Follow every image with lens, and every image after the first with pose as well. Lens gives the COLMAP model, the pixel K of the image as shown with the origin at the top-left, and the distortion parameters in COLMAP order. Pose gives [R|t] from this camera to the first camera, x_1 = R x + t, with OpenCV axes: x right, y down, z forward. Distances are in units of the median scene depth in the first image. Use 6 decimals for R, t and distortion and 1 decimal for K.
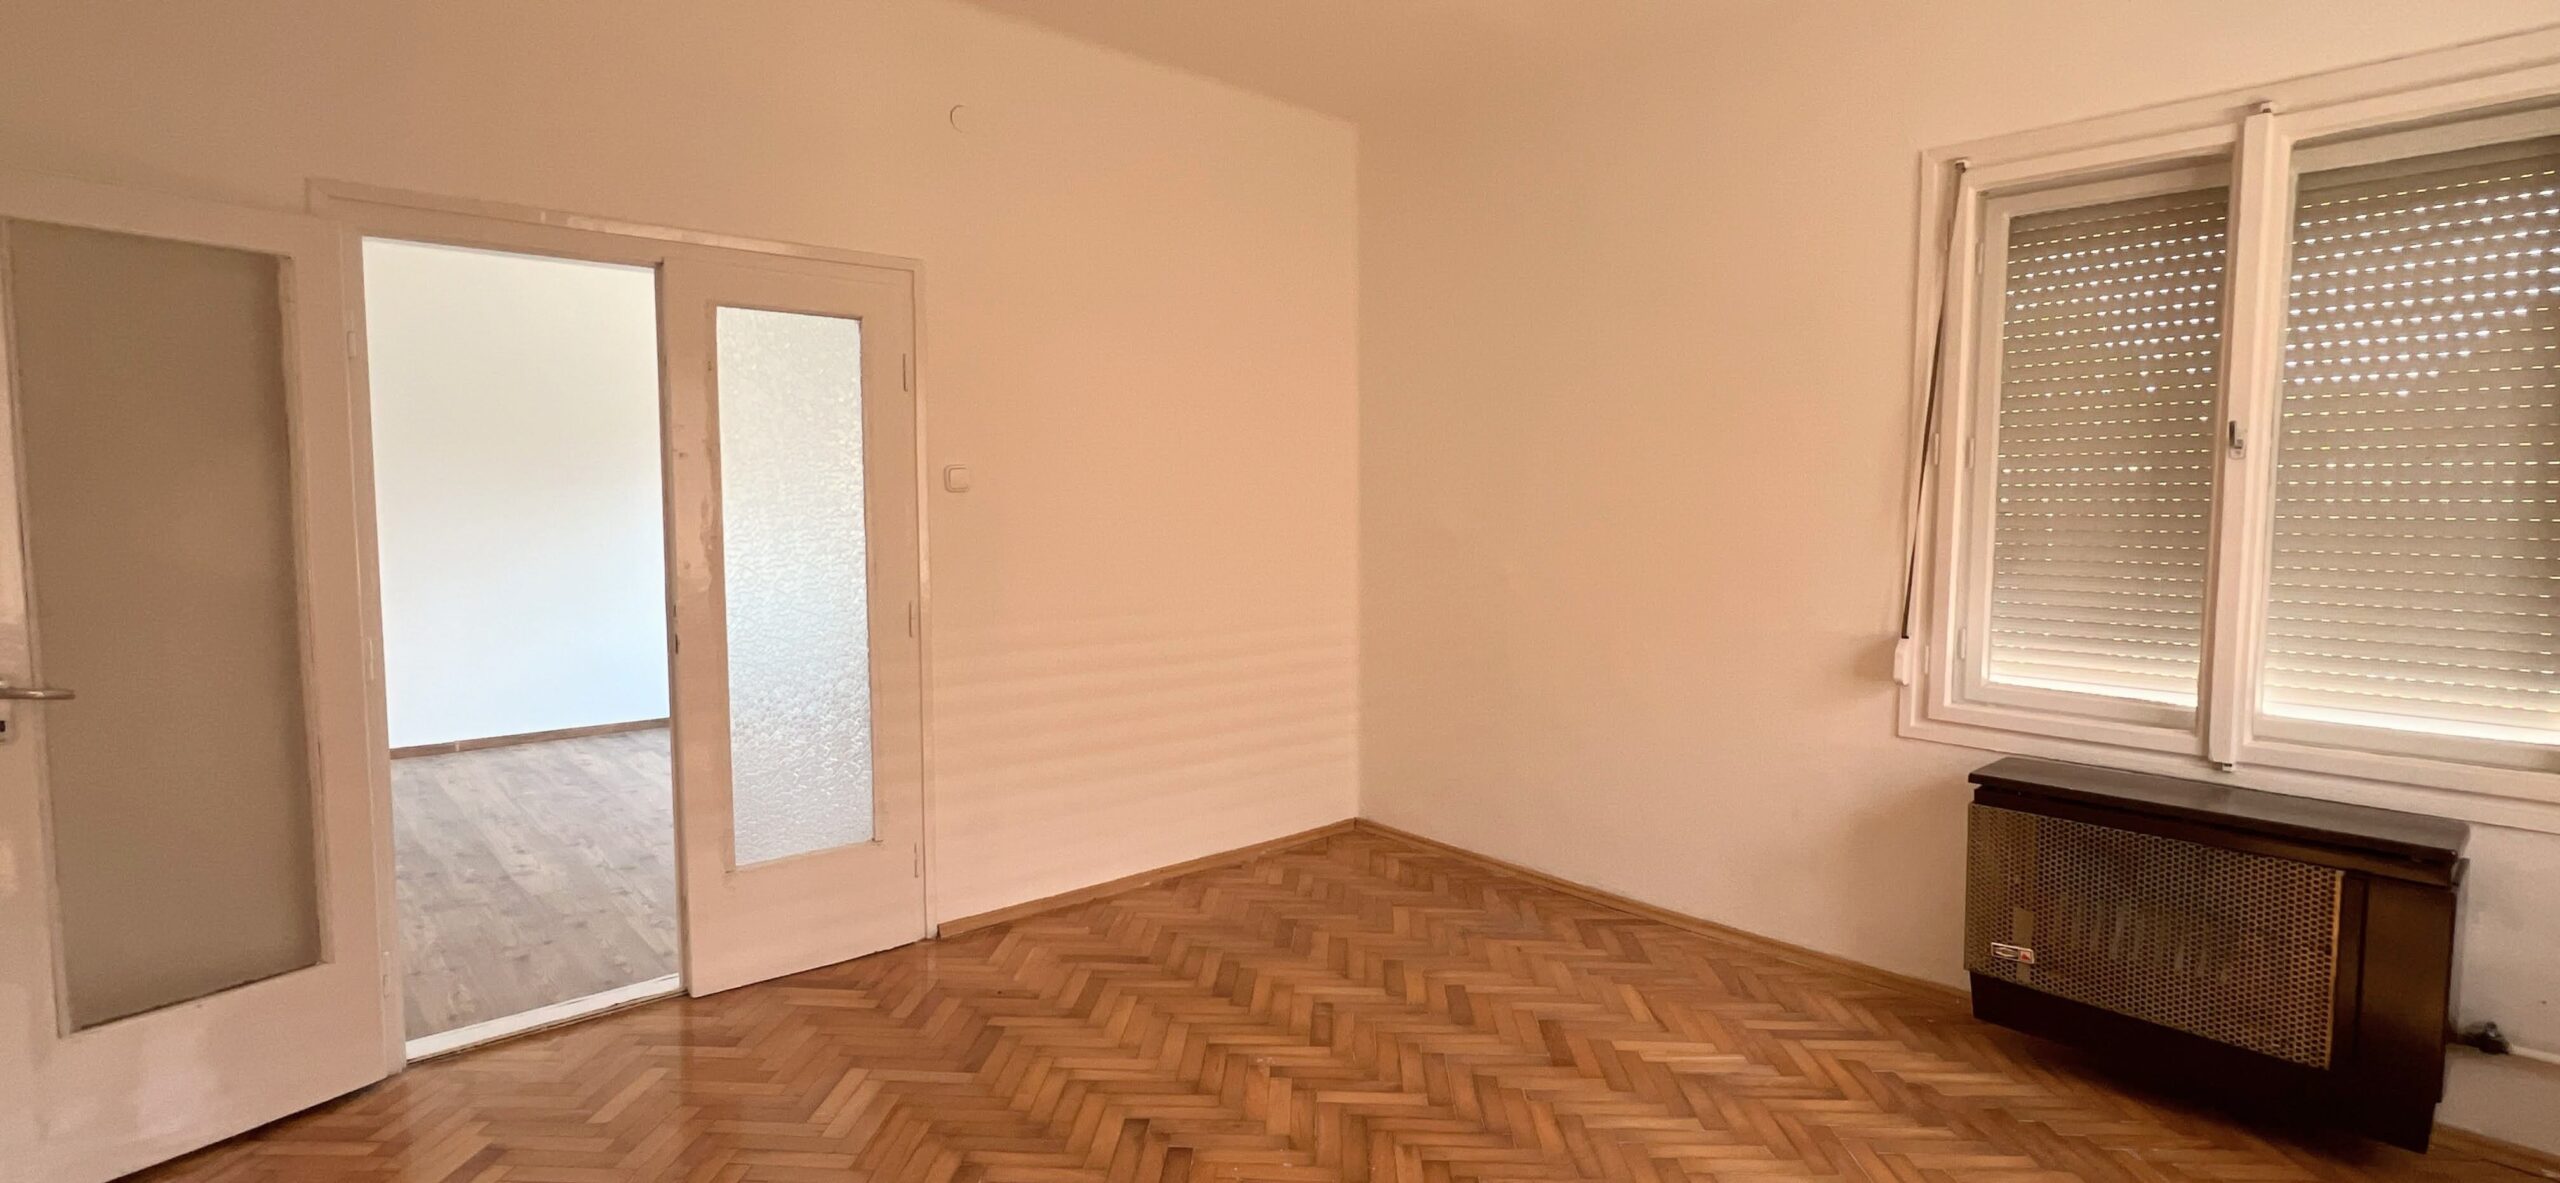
lens RADIAL K [[1199.7, 0, 1267.2], [0, 1199.7, 588.5], [0, 0, 1]] dist [0.004123, 0.000067]
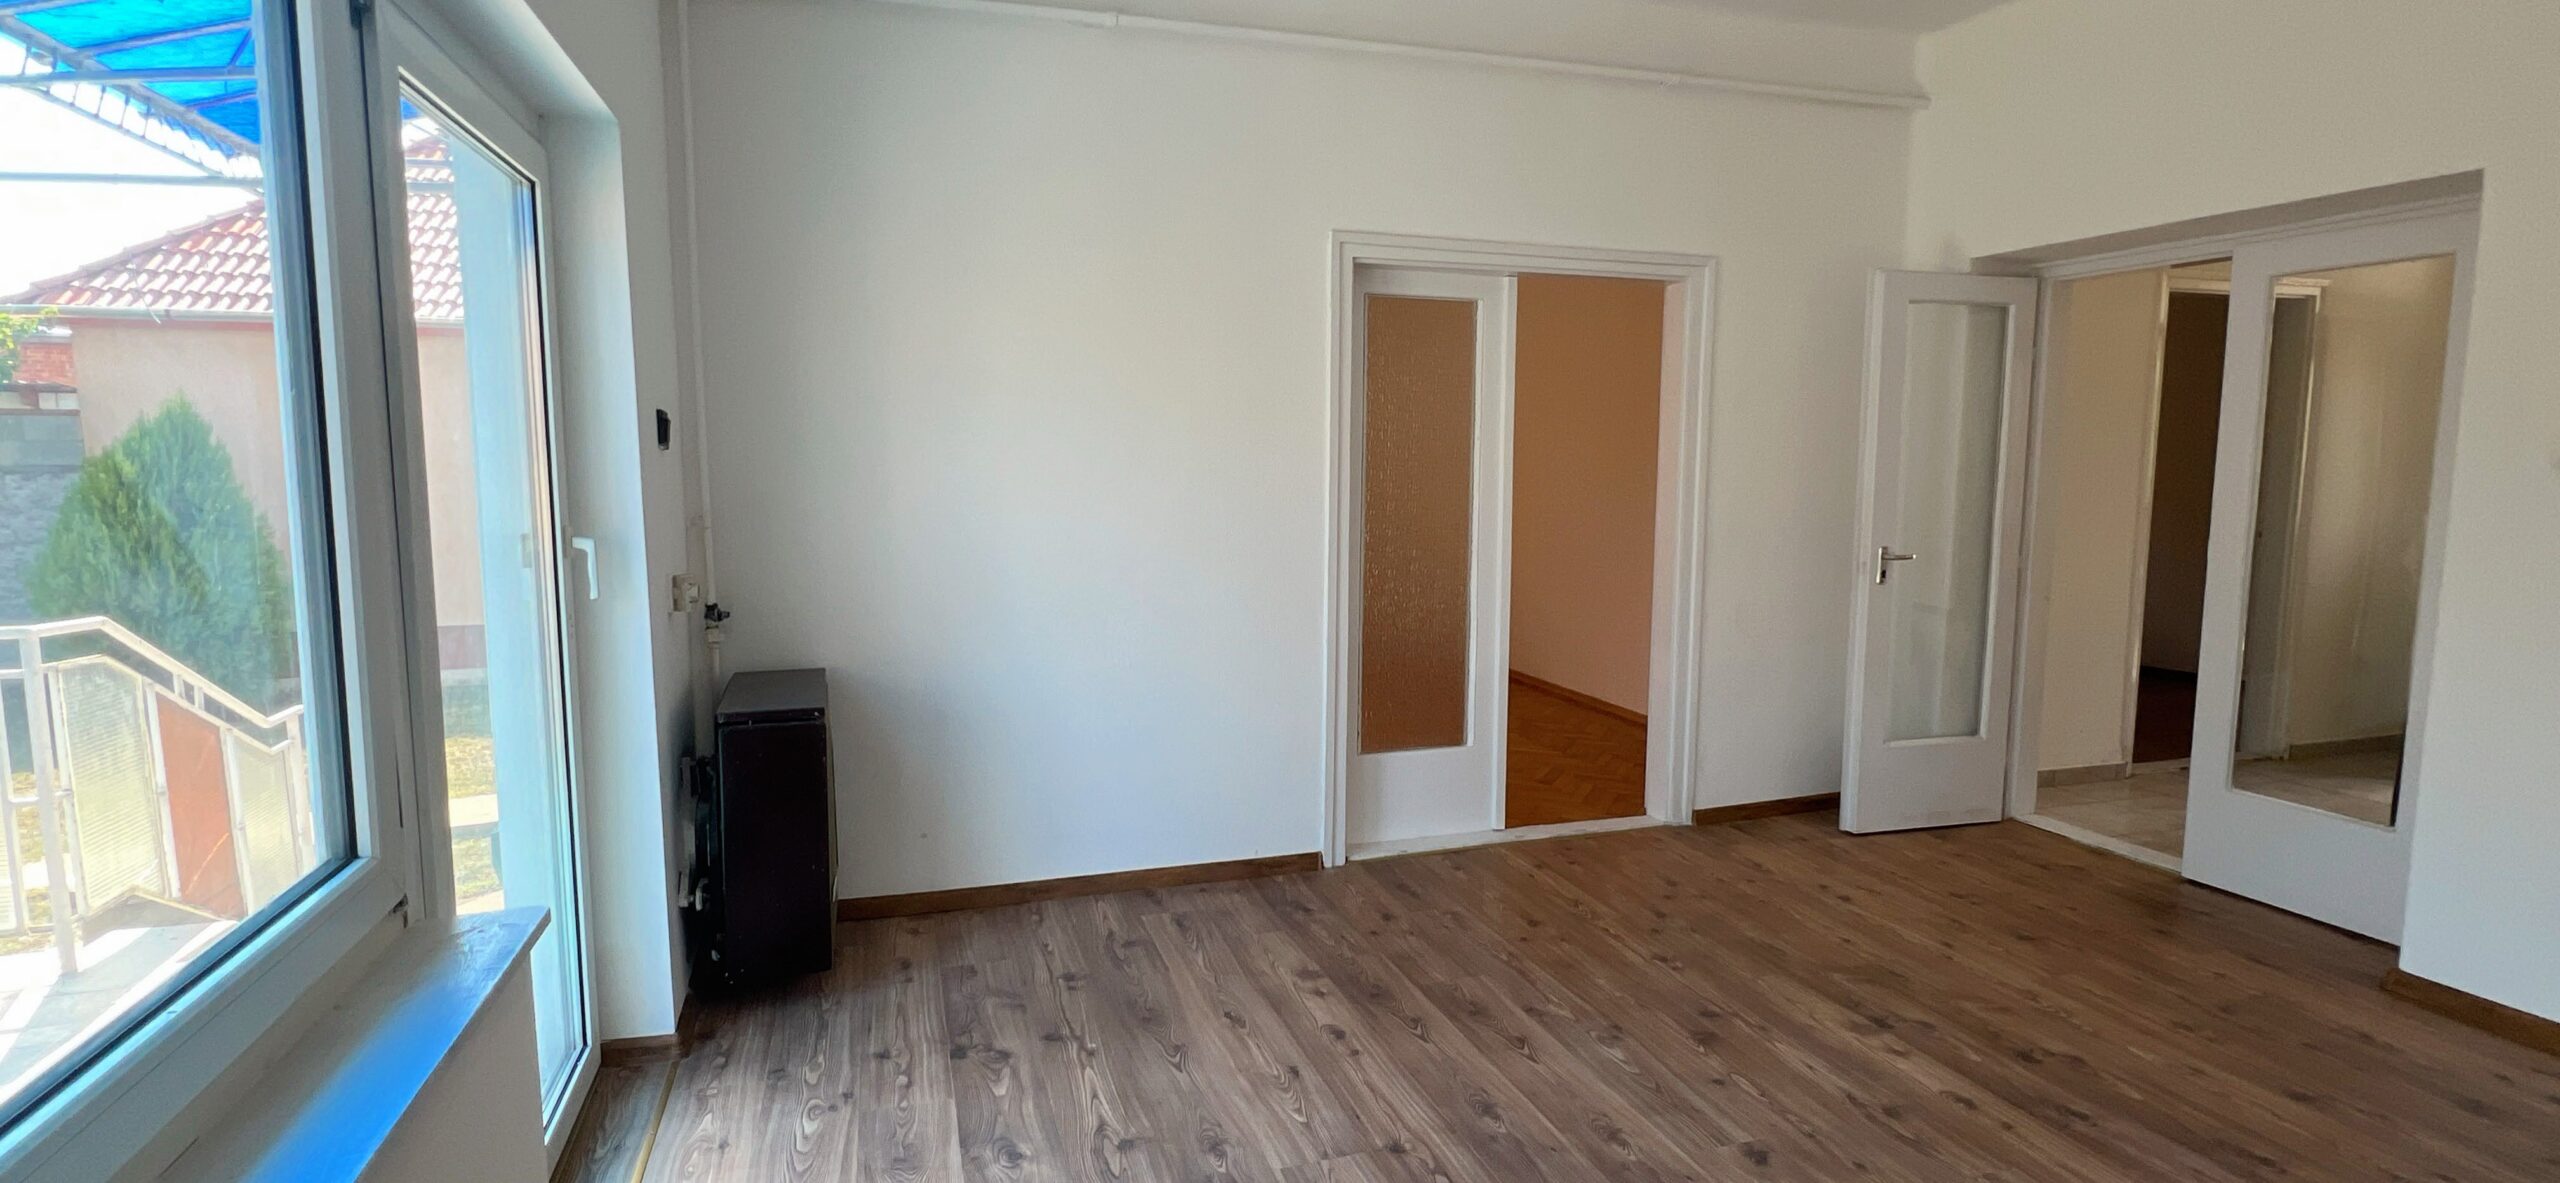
lens RADIAL K [[1199.7, 0, 1285.3], [0, 1199.7, 588.7], [0, 0, 1]] dist [0.004123, 0.000067]
pose [[-0.926537, -0.047528, 0.373190, -0.796555], [0.023349, 0.982810, 0.183137, -0.182820], [-0.375479, 0.178397, -0.909500, 2.388157]]
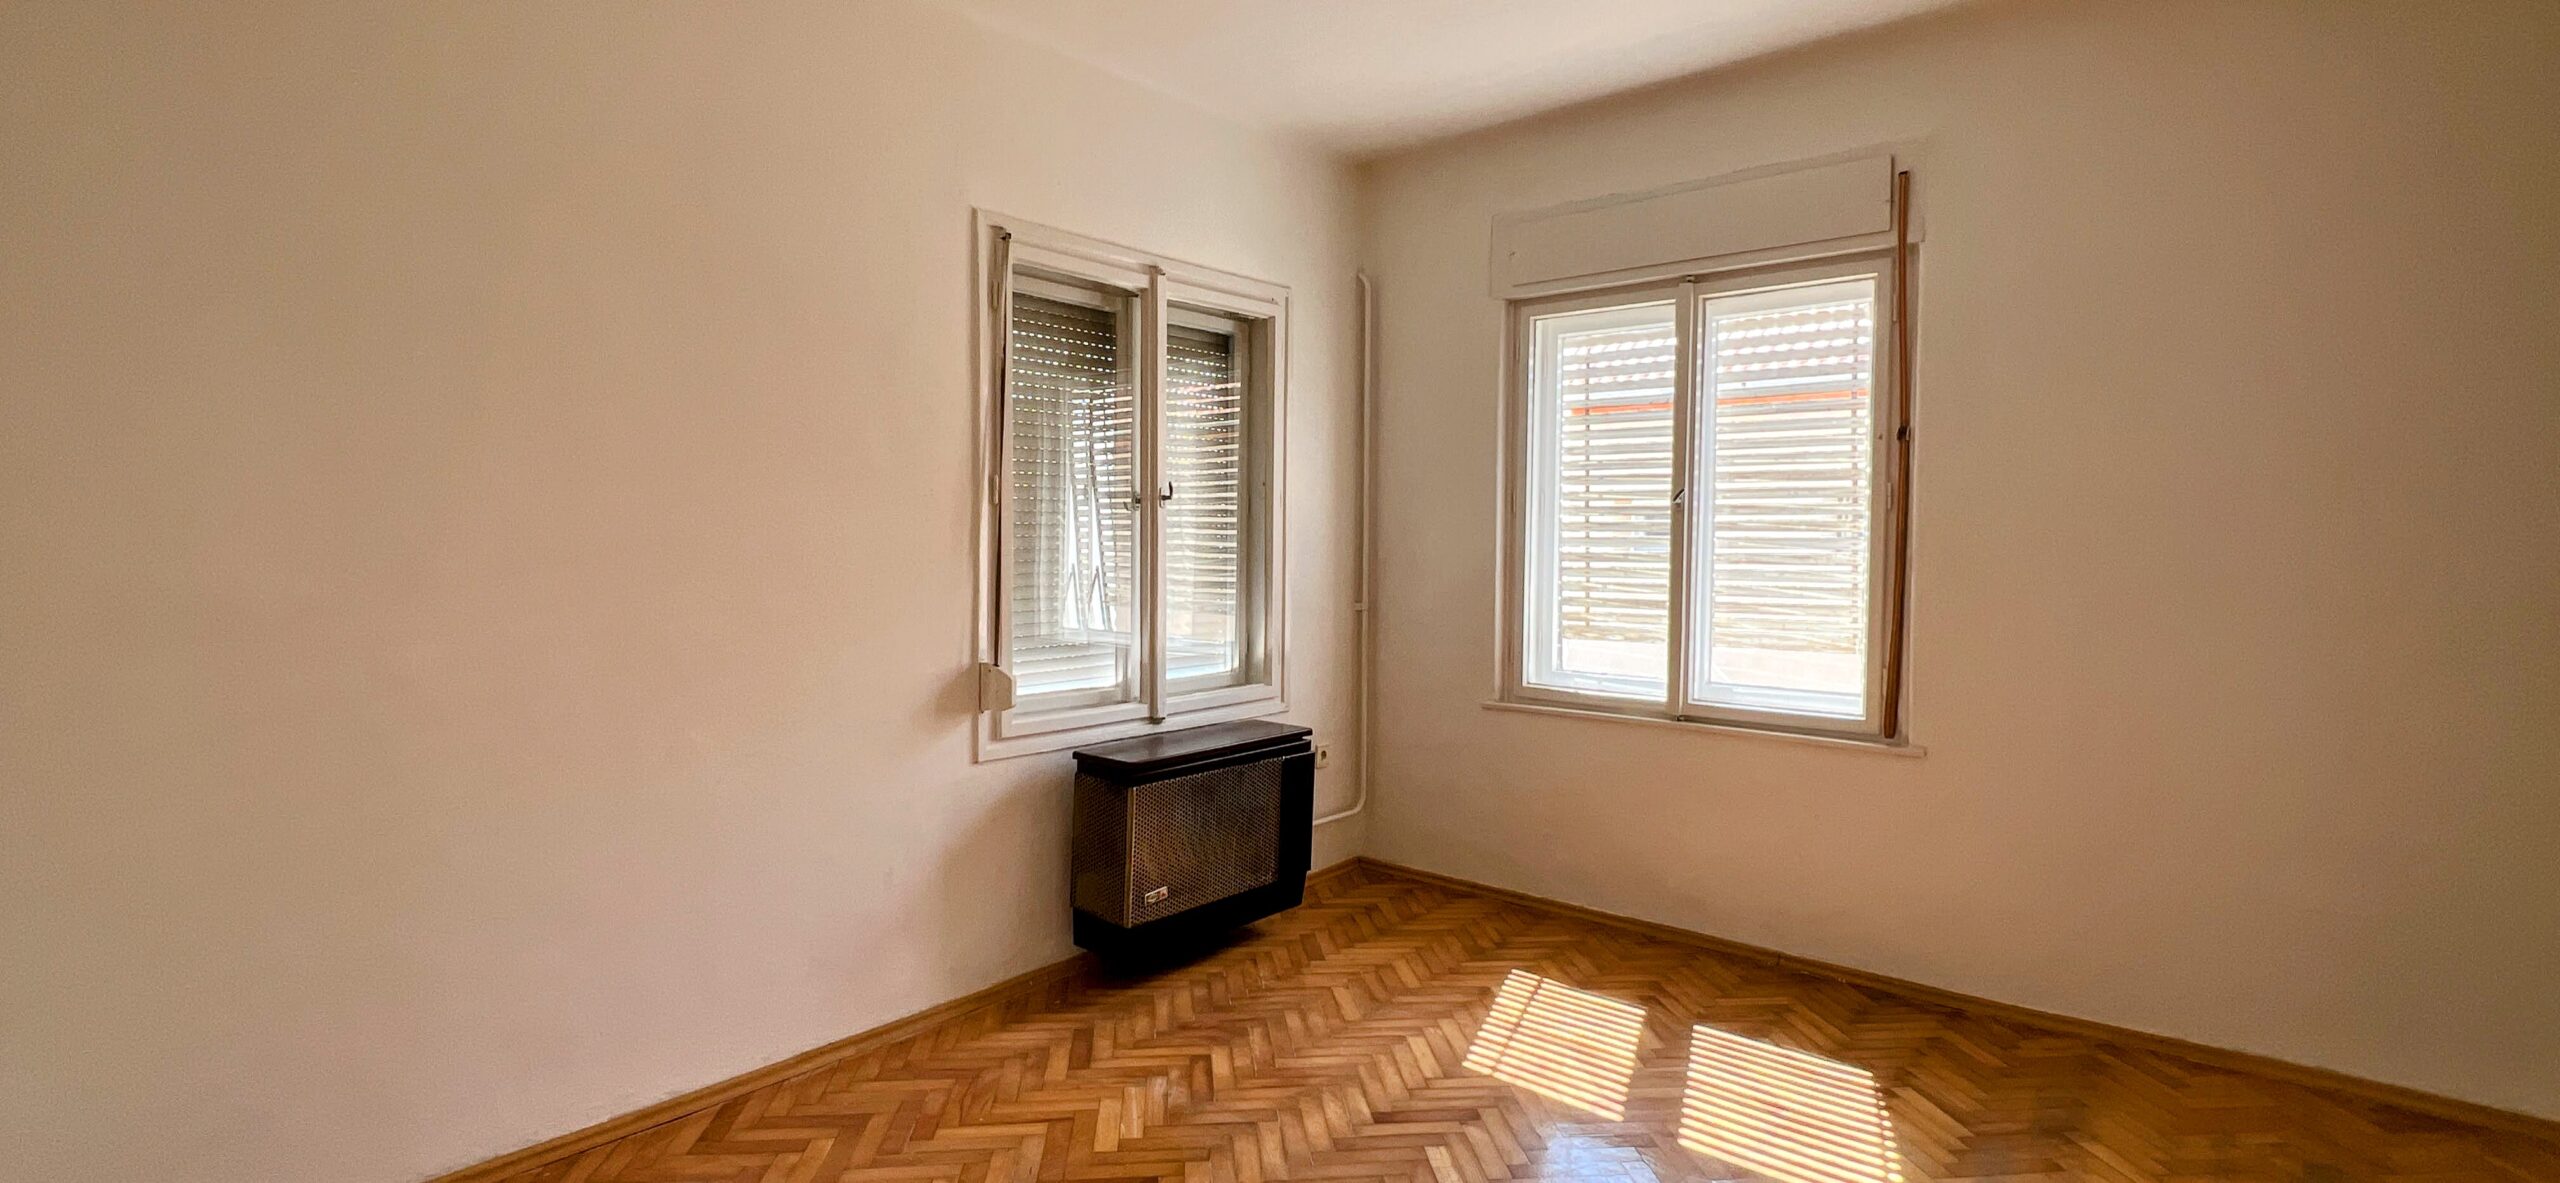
lens RADIAL K [[1199.7, 0, 1282.6], [0, 1199.7, 587.9], [0, 0, 1]] dist [0.004123, 0.000067]
pose [[-0.152522, -0.043211, 0.987355, -0.552619], [0.071755, 0.995923, 0.054671, -0.067867], [-0.985692, 0.079186, -0.148800, 0.911790]]
